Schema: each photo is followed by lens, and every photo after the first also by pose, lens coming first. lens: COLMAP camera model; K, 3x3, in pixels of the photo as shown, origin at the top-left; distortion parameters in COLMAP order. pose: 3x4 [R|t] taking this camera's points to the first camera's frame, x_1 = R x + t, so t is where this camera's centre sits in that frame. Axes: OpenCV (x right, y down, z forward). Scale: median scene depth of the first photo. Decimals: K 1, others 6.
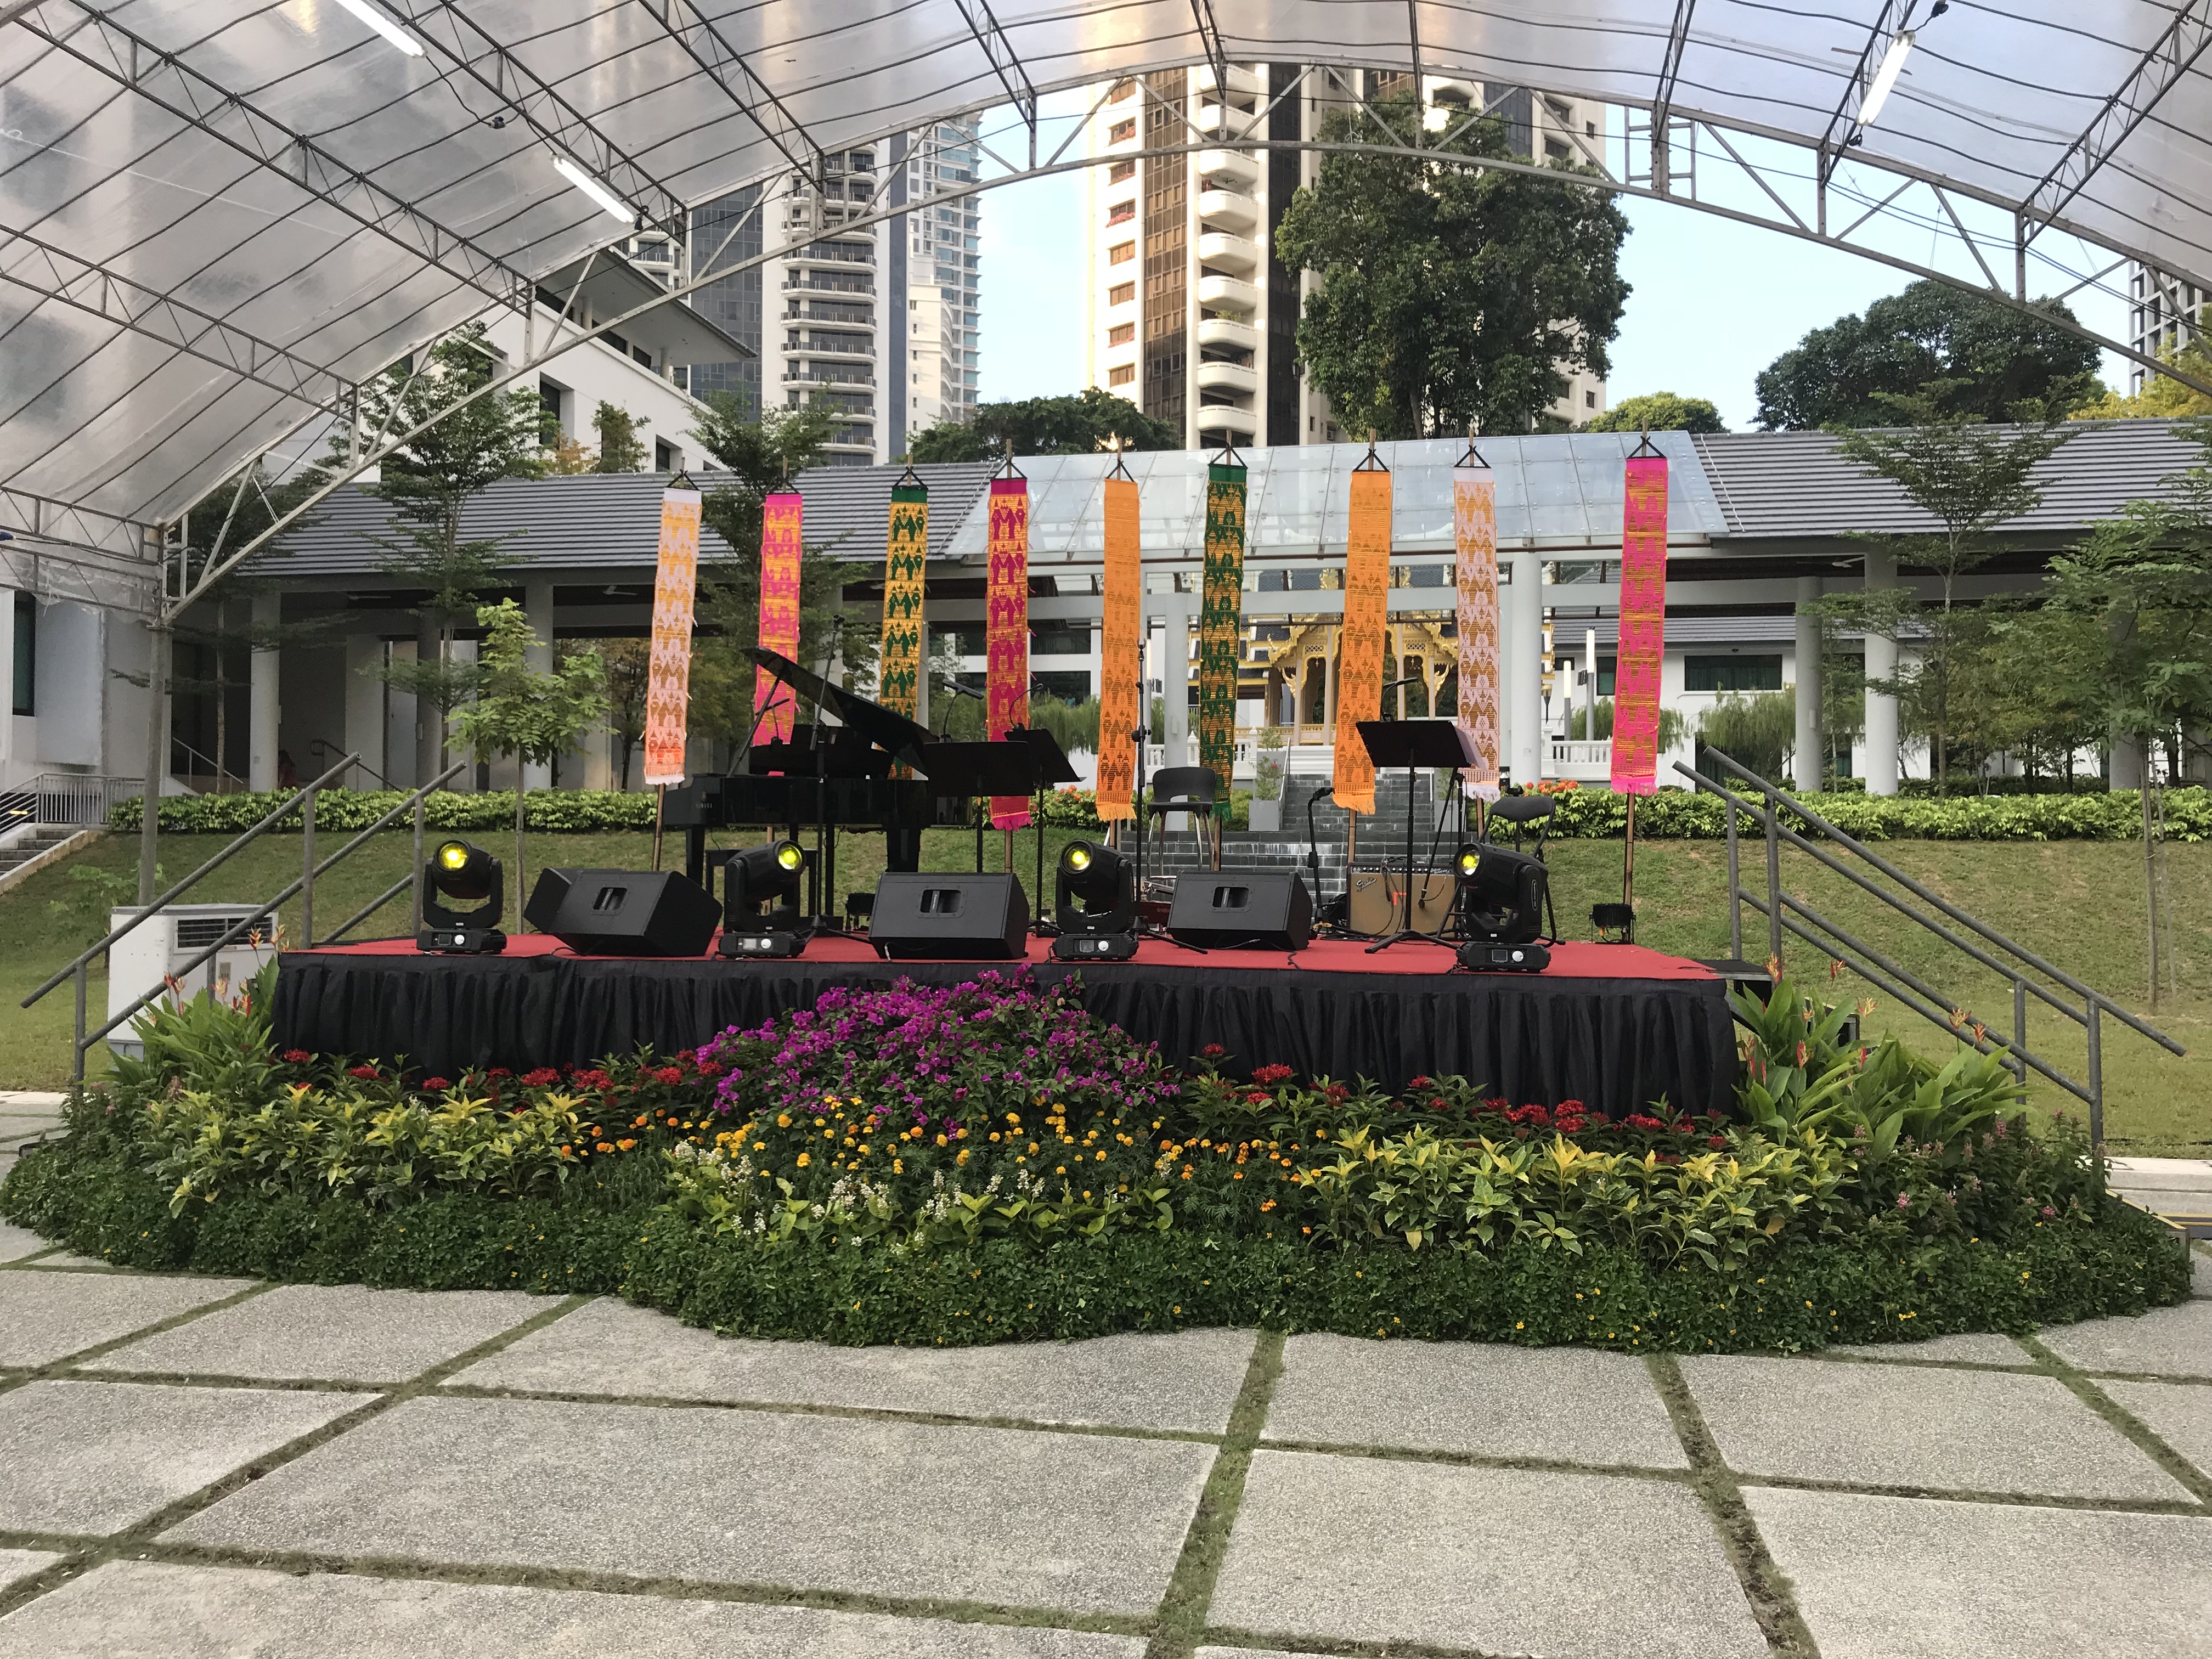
lens RADIAL K [[1794.2, 0, 1085.7], [0, 1794.2, 823.1], [0, 0, 1]] dist [0.015413, -0.006923]
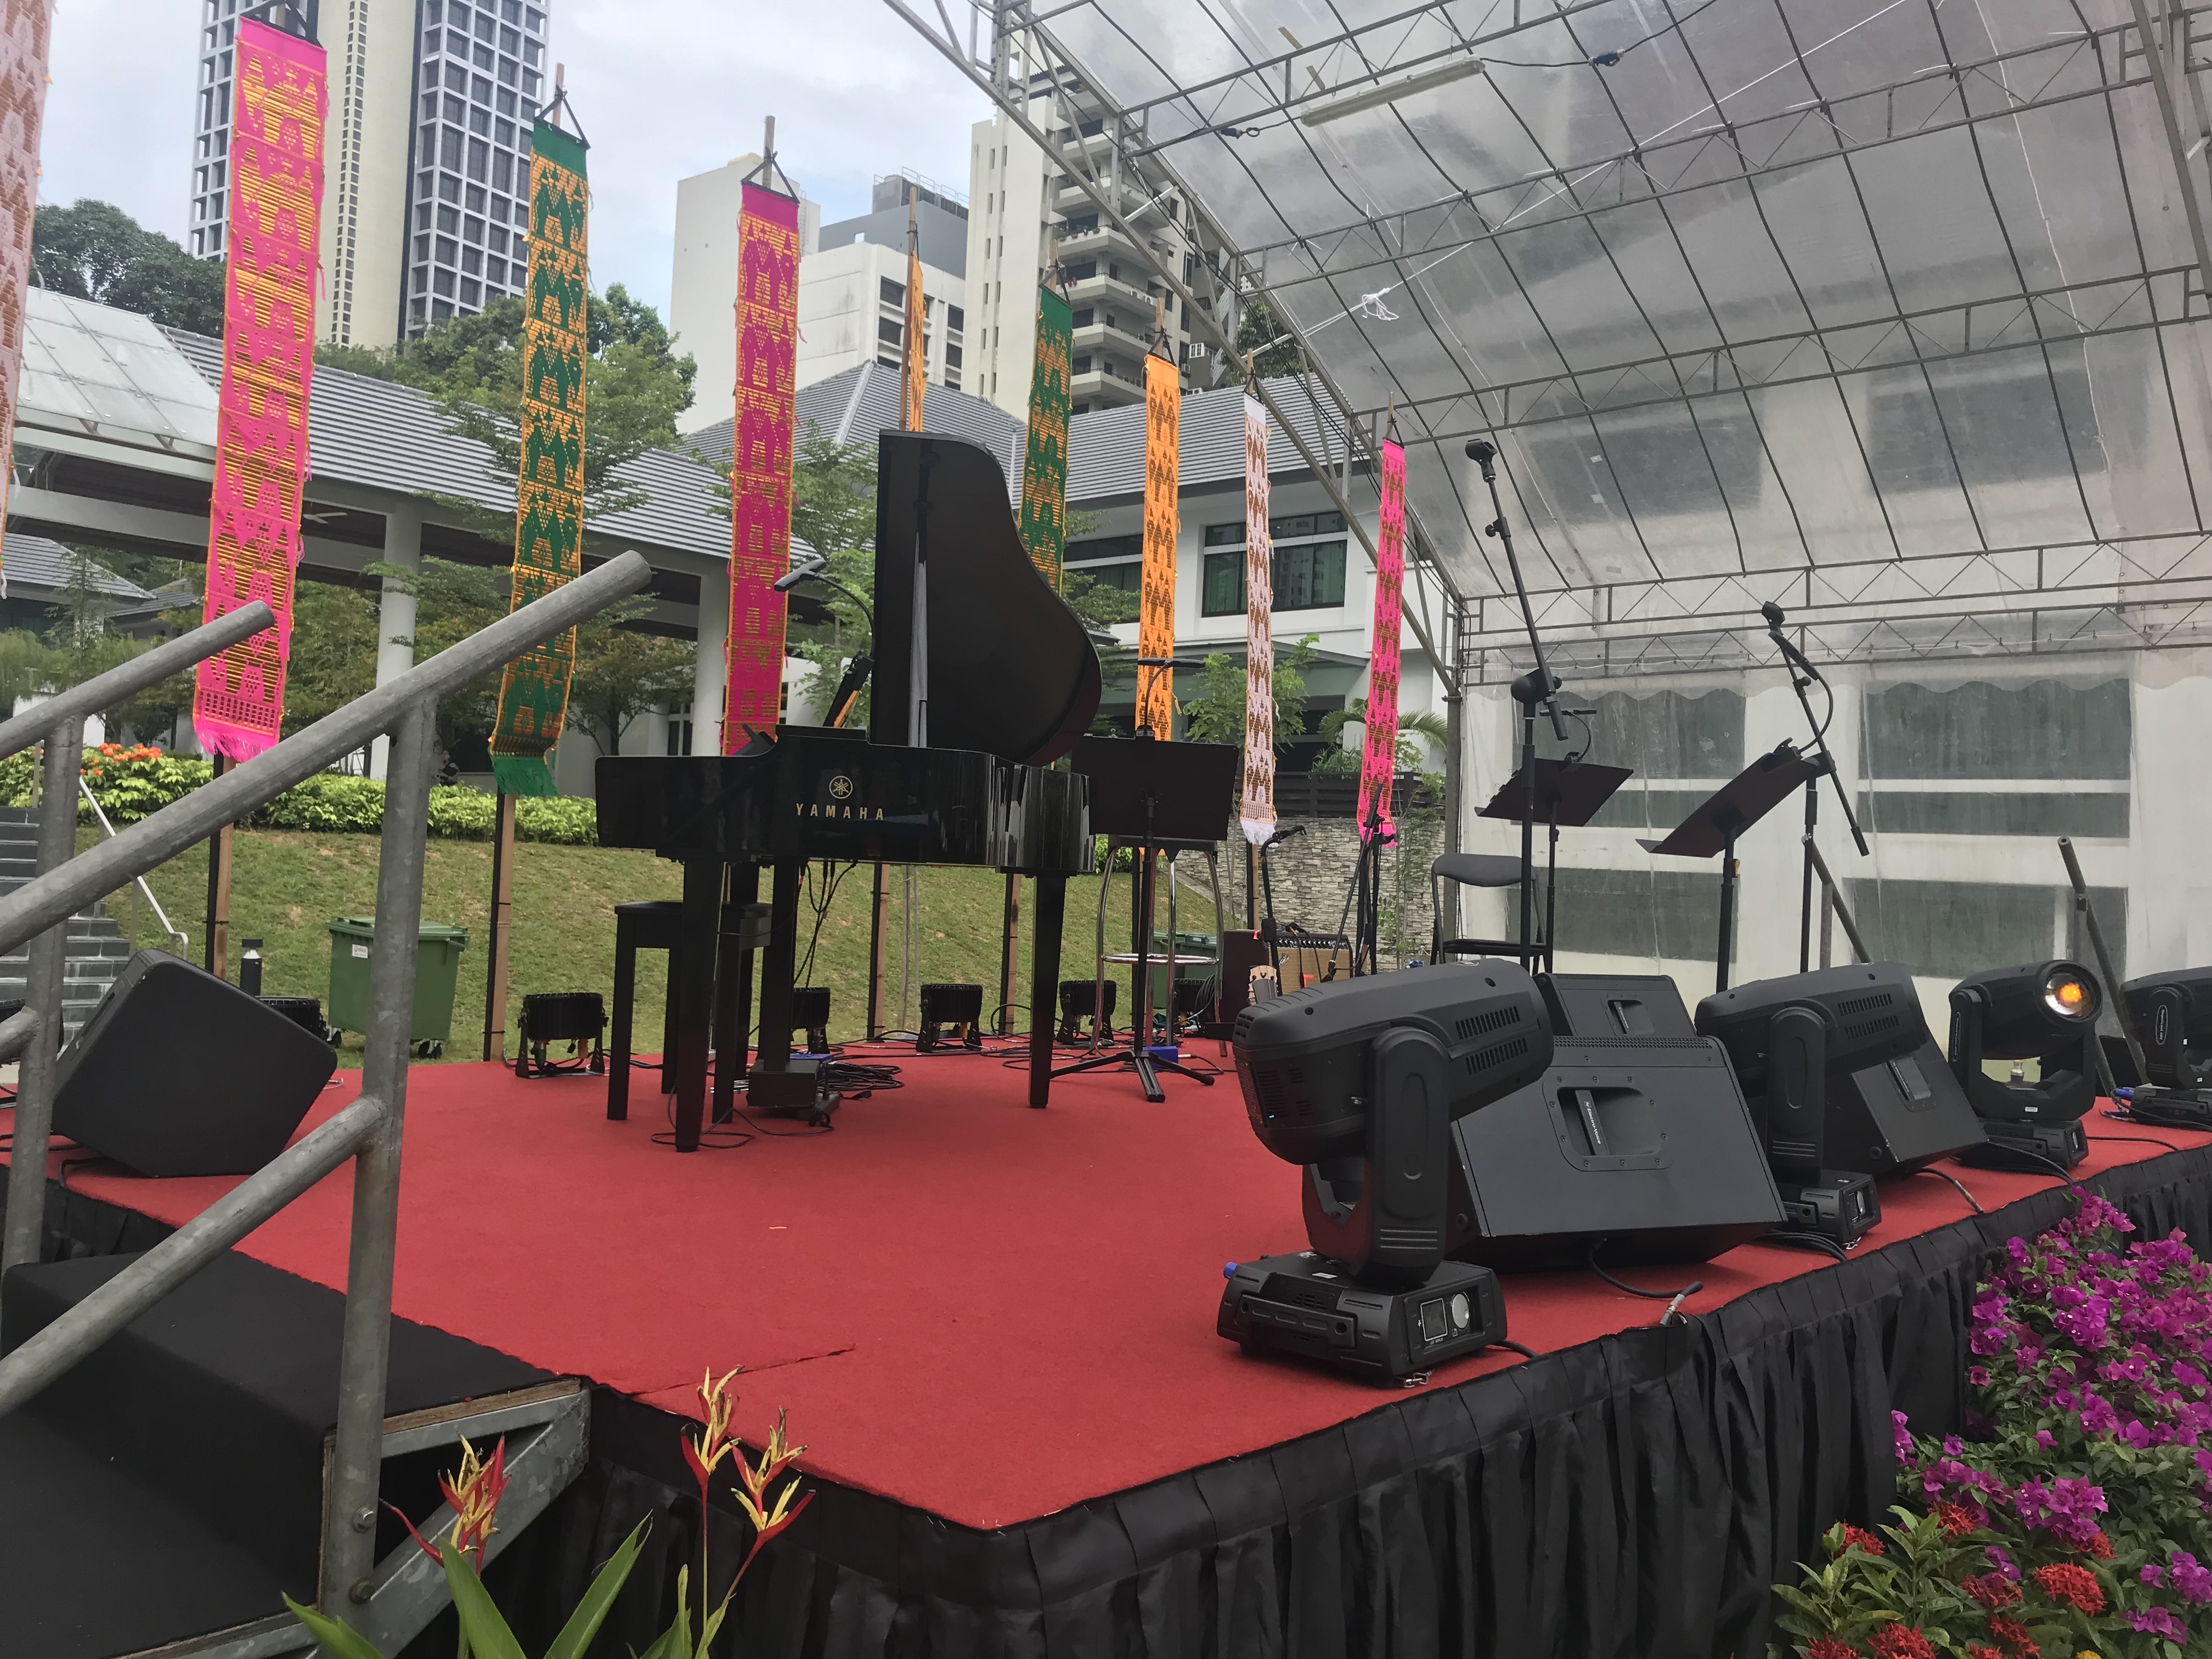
lens RADIAL K [[1839.3, 0, 1080.5], [0, 1839.3, 805.5], [0, 0, 1]] dist [0.011992, -0.005269]
pose [[0.518160, 0.056378, 0.853424, -0.633599], [-0.061992, 0.997676, -0.028268, -0.002559], [-0.853034, -0.038258, 0.520451, 0.890854]]
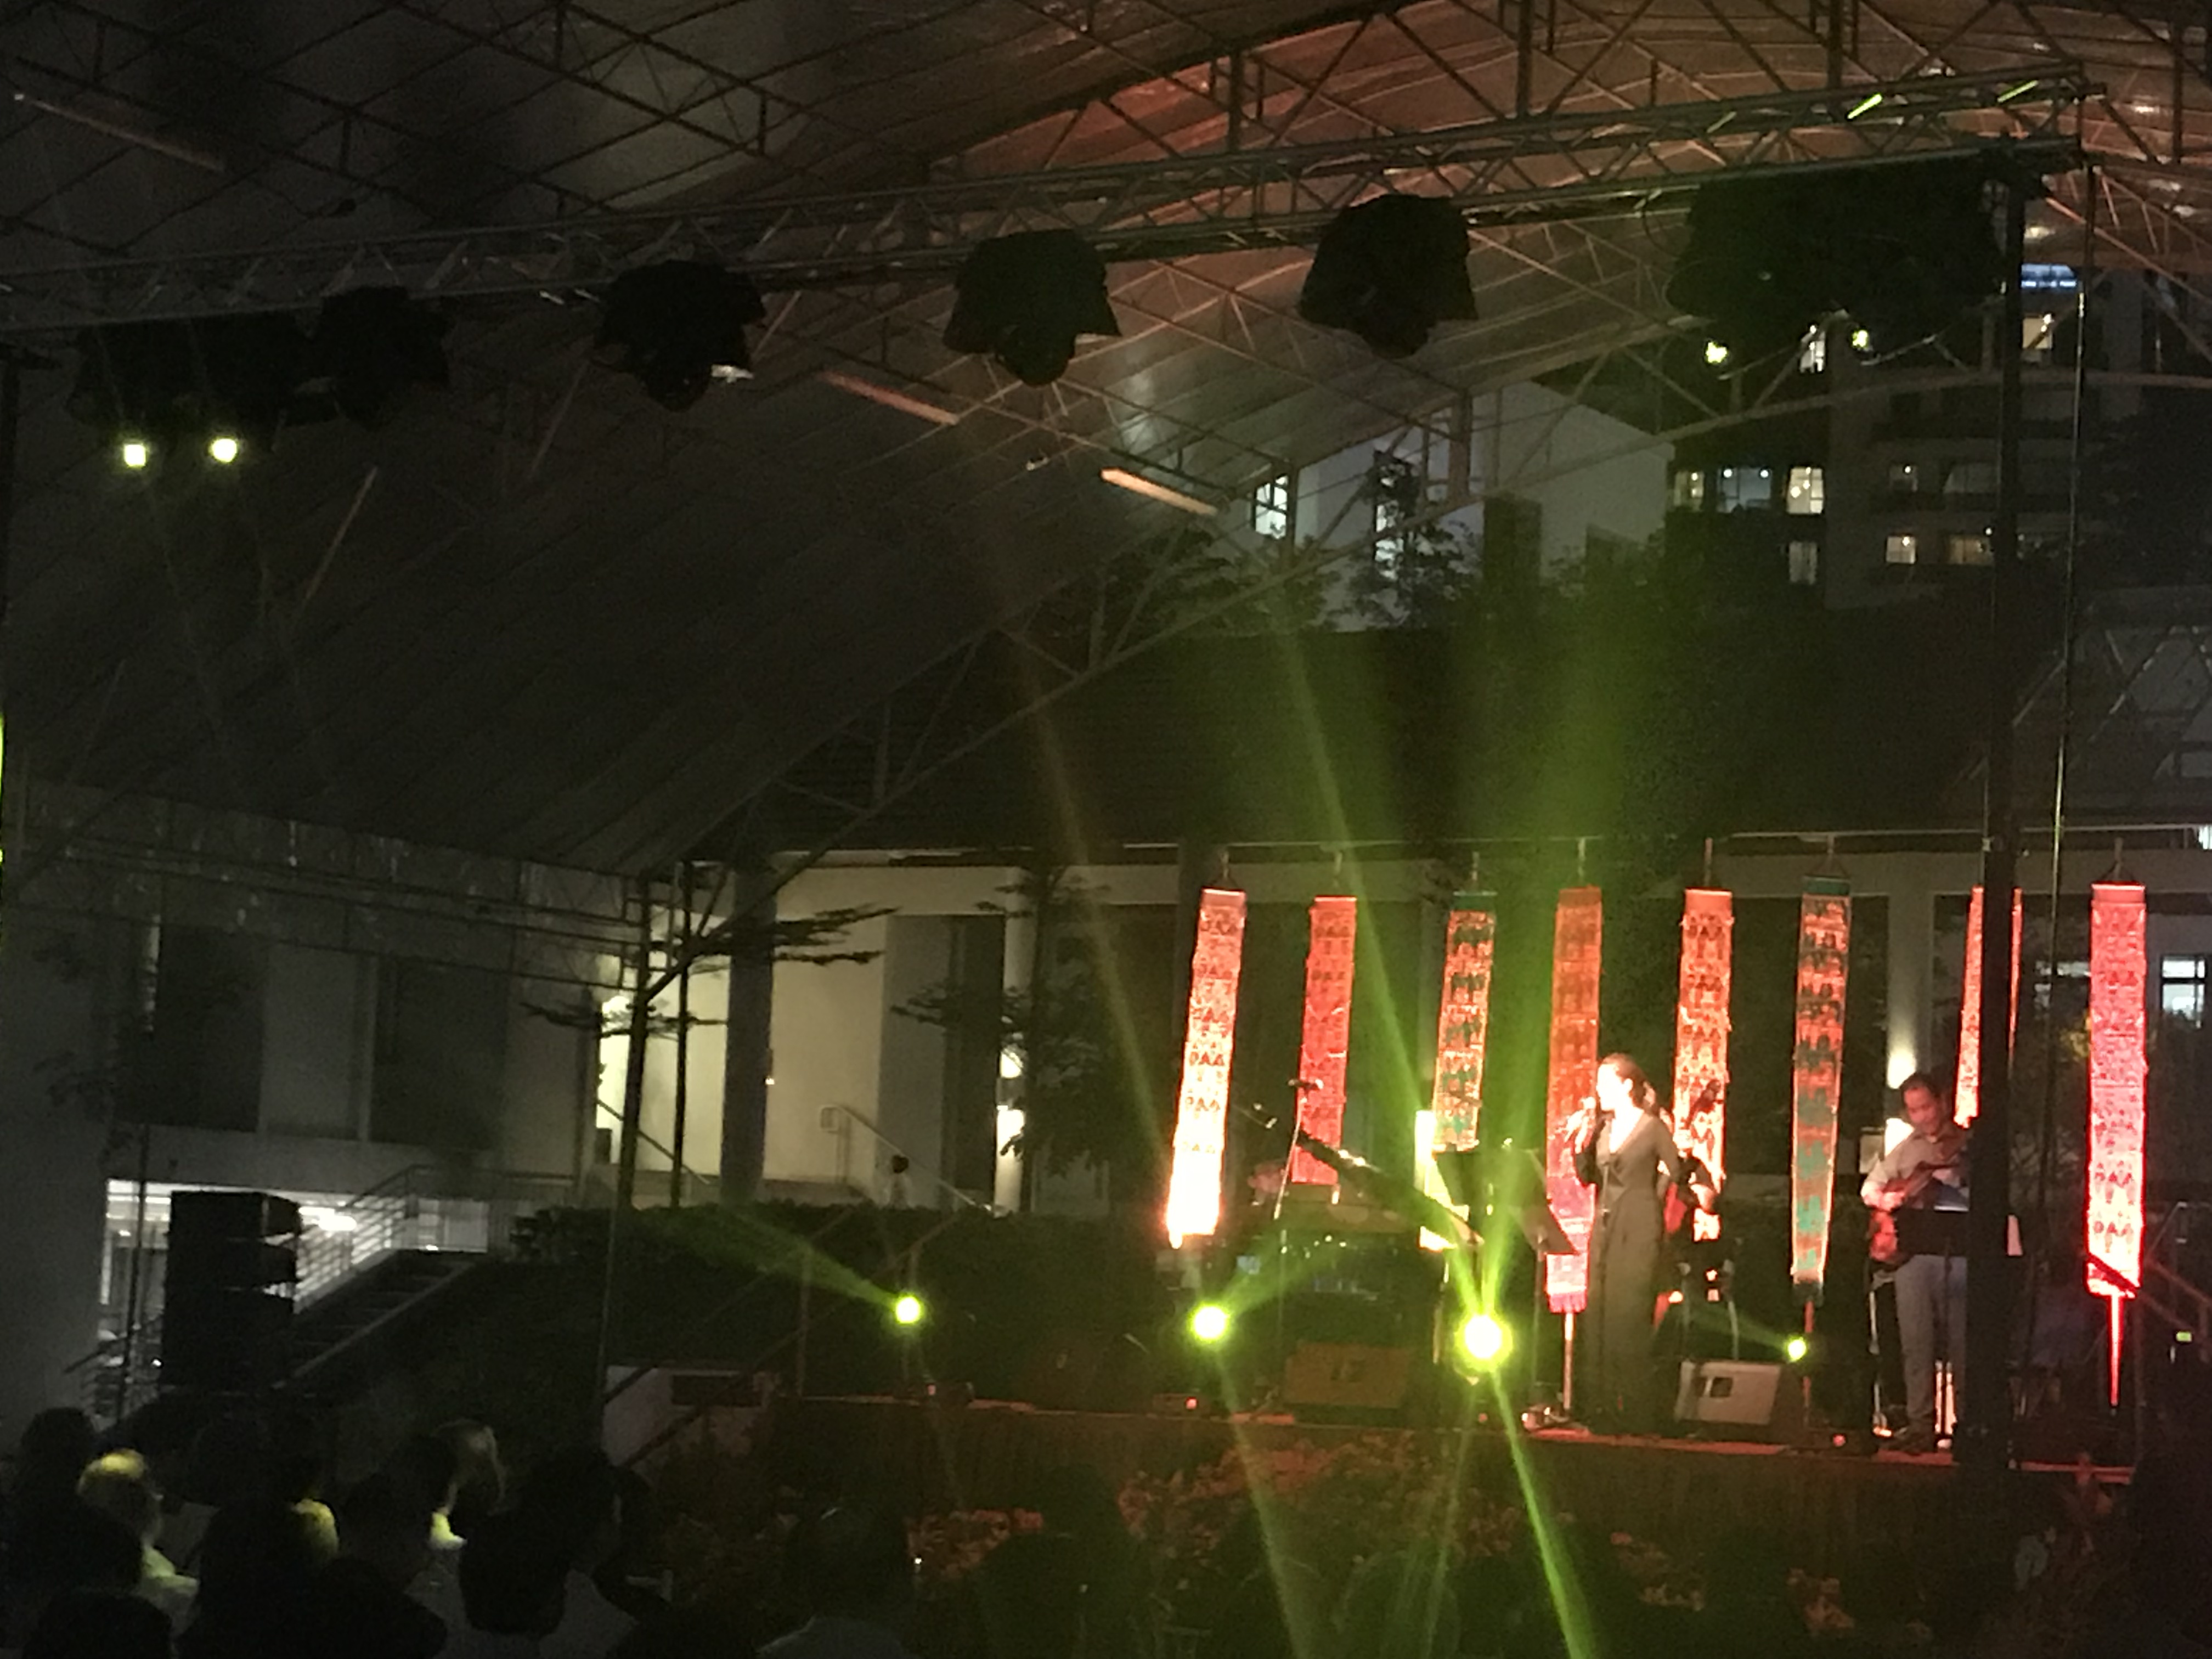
lens RADIAL K [[4594.4, 0, 1106.0], [0, 4594.4, 829.5], [0, 0, 1]] dist [-0.015599, -0.045806]
pose [[0.941889, -0.001209, -0.335923, 0.660555], [-0.031728, 0.995203, -0.092543, -0.018520], [0.334423, 0.097823, 0.937332, -1.539152]]
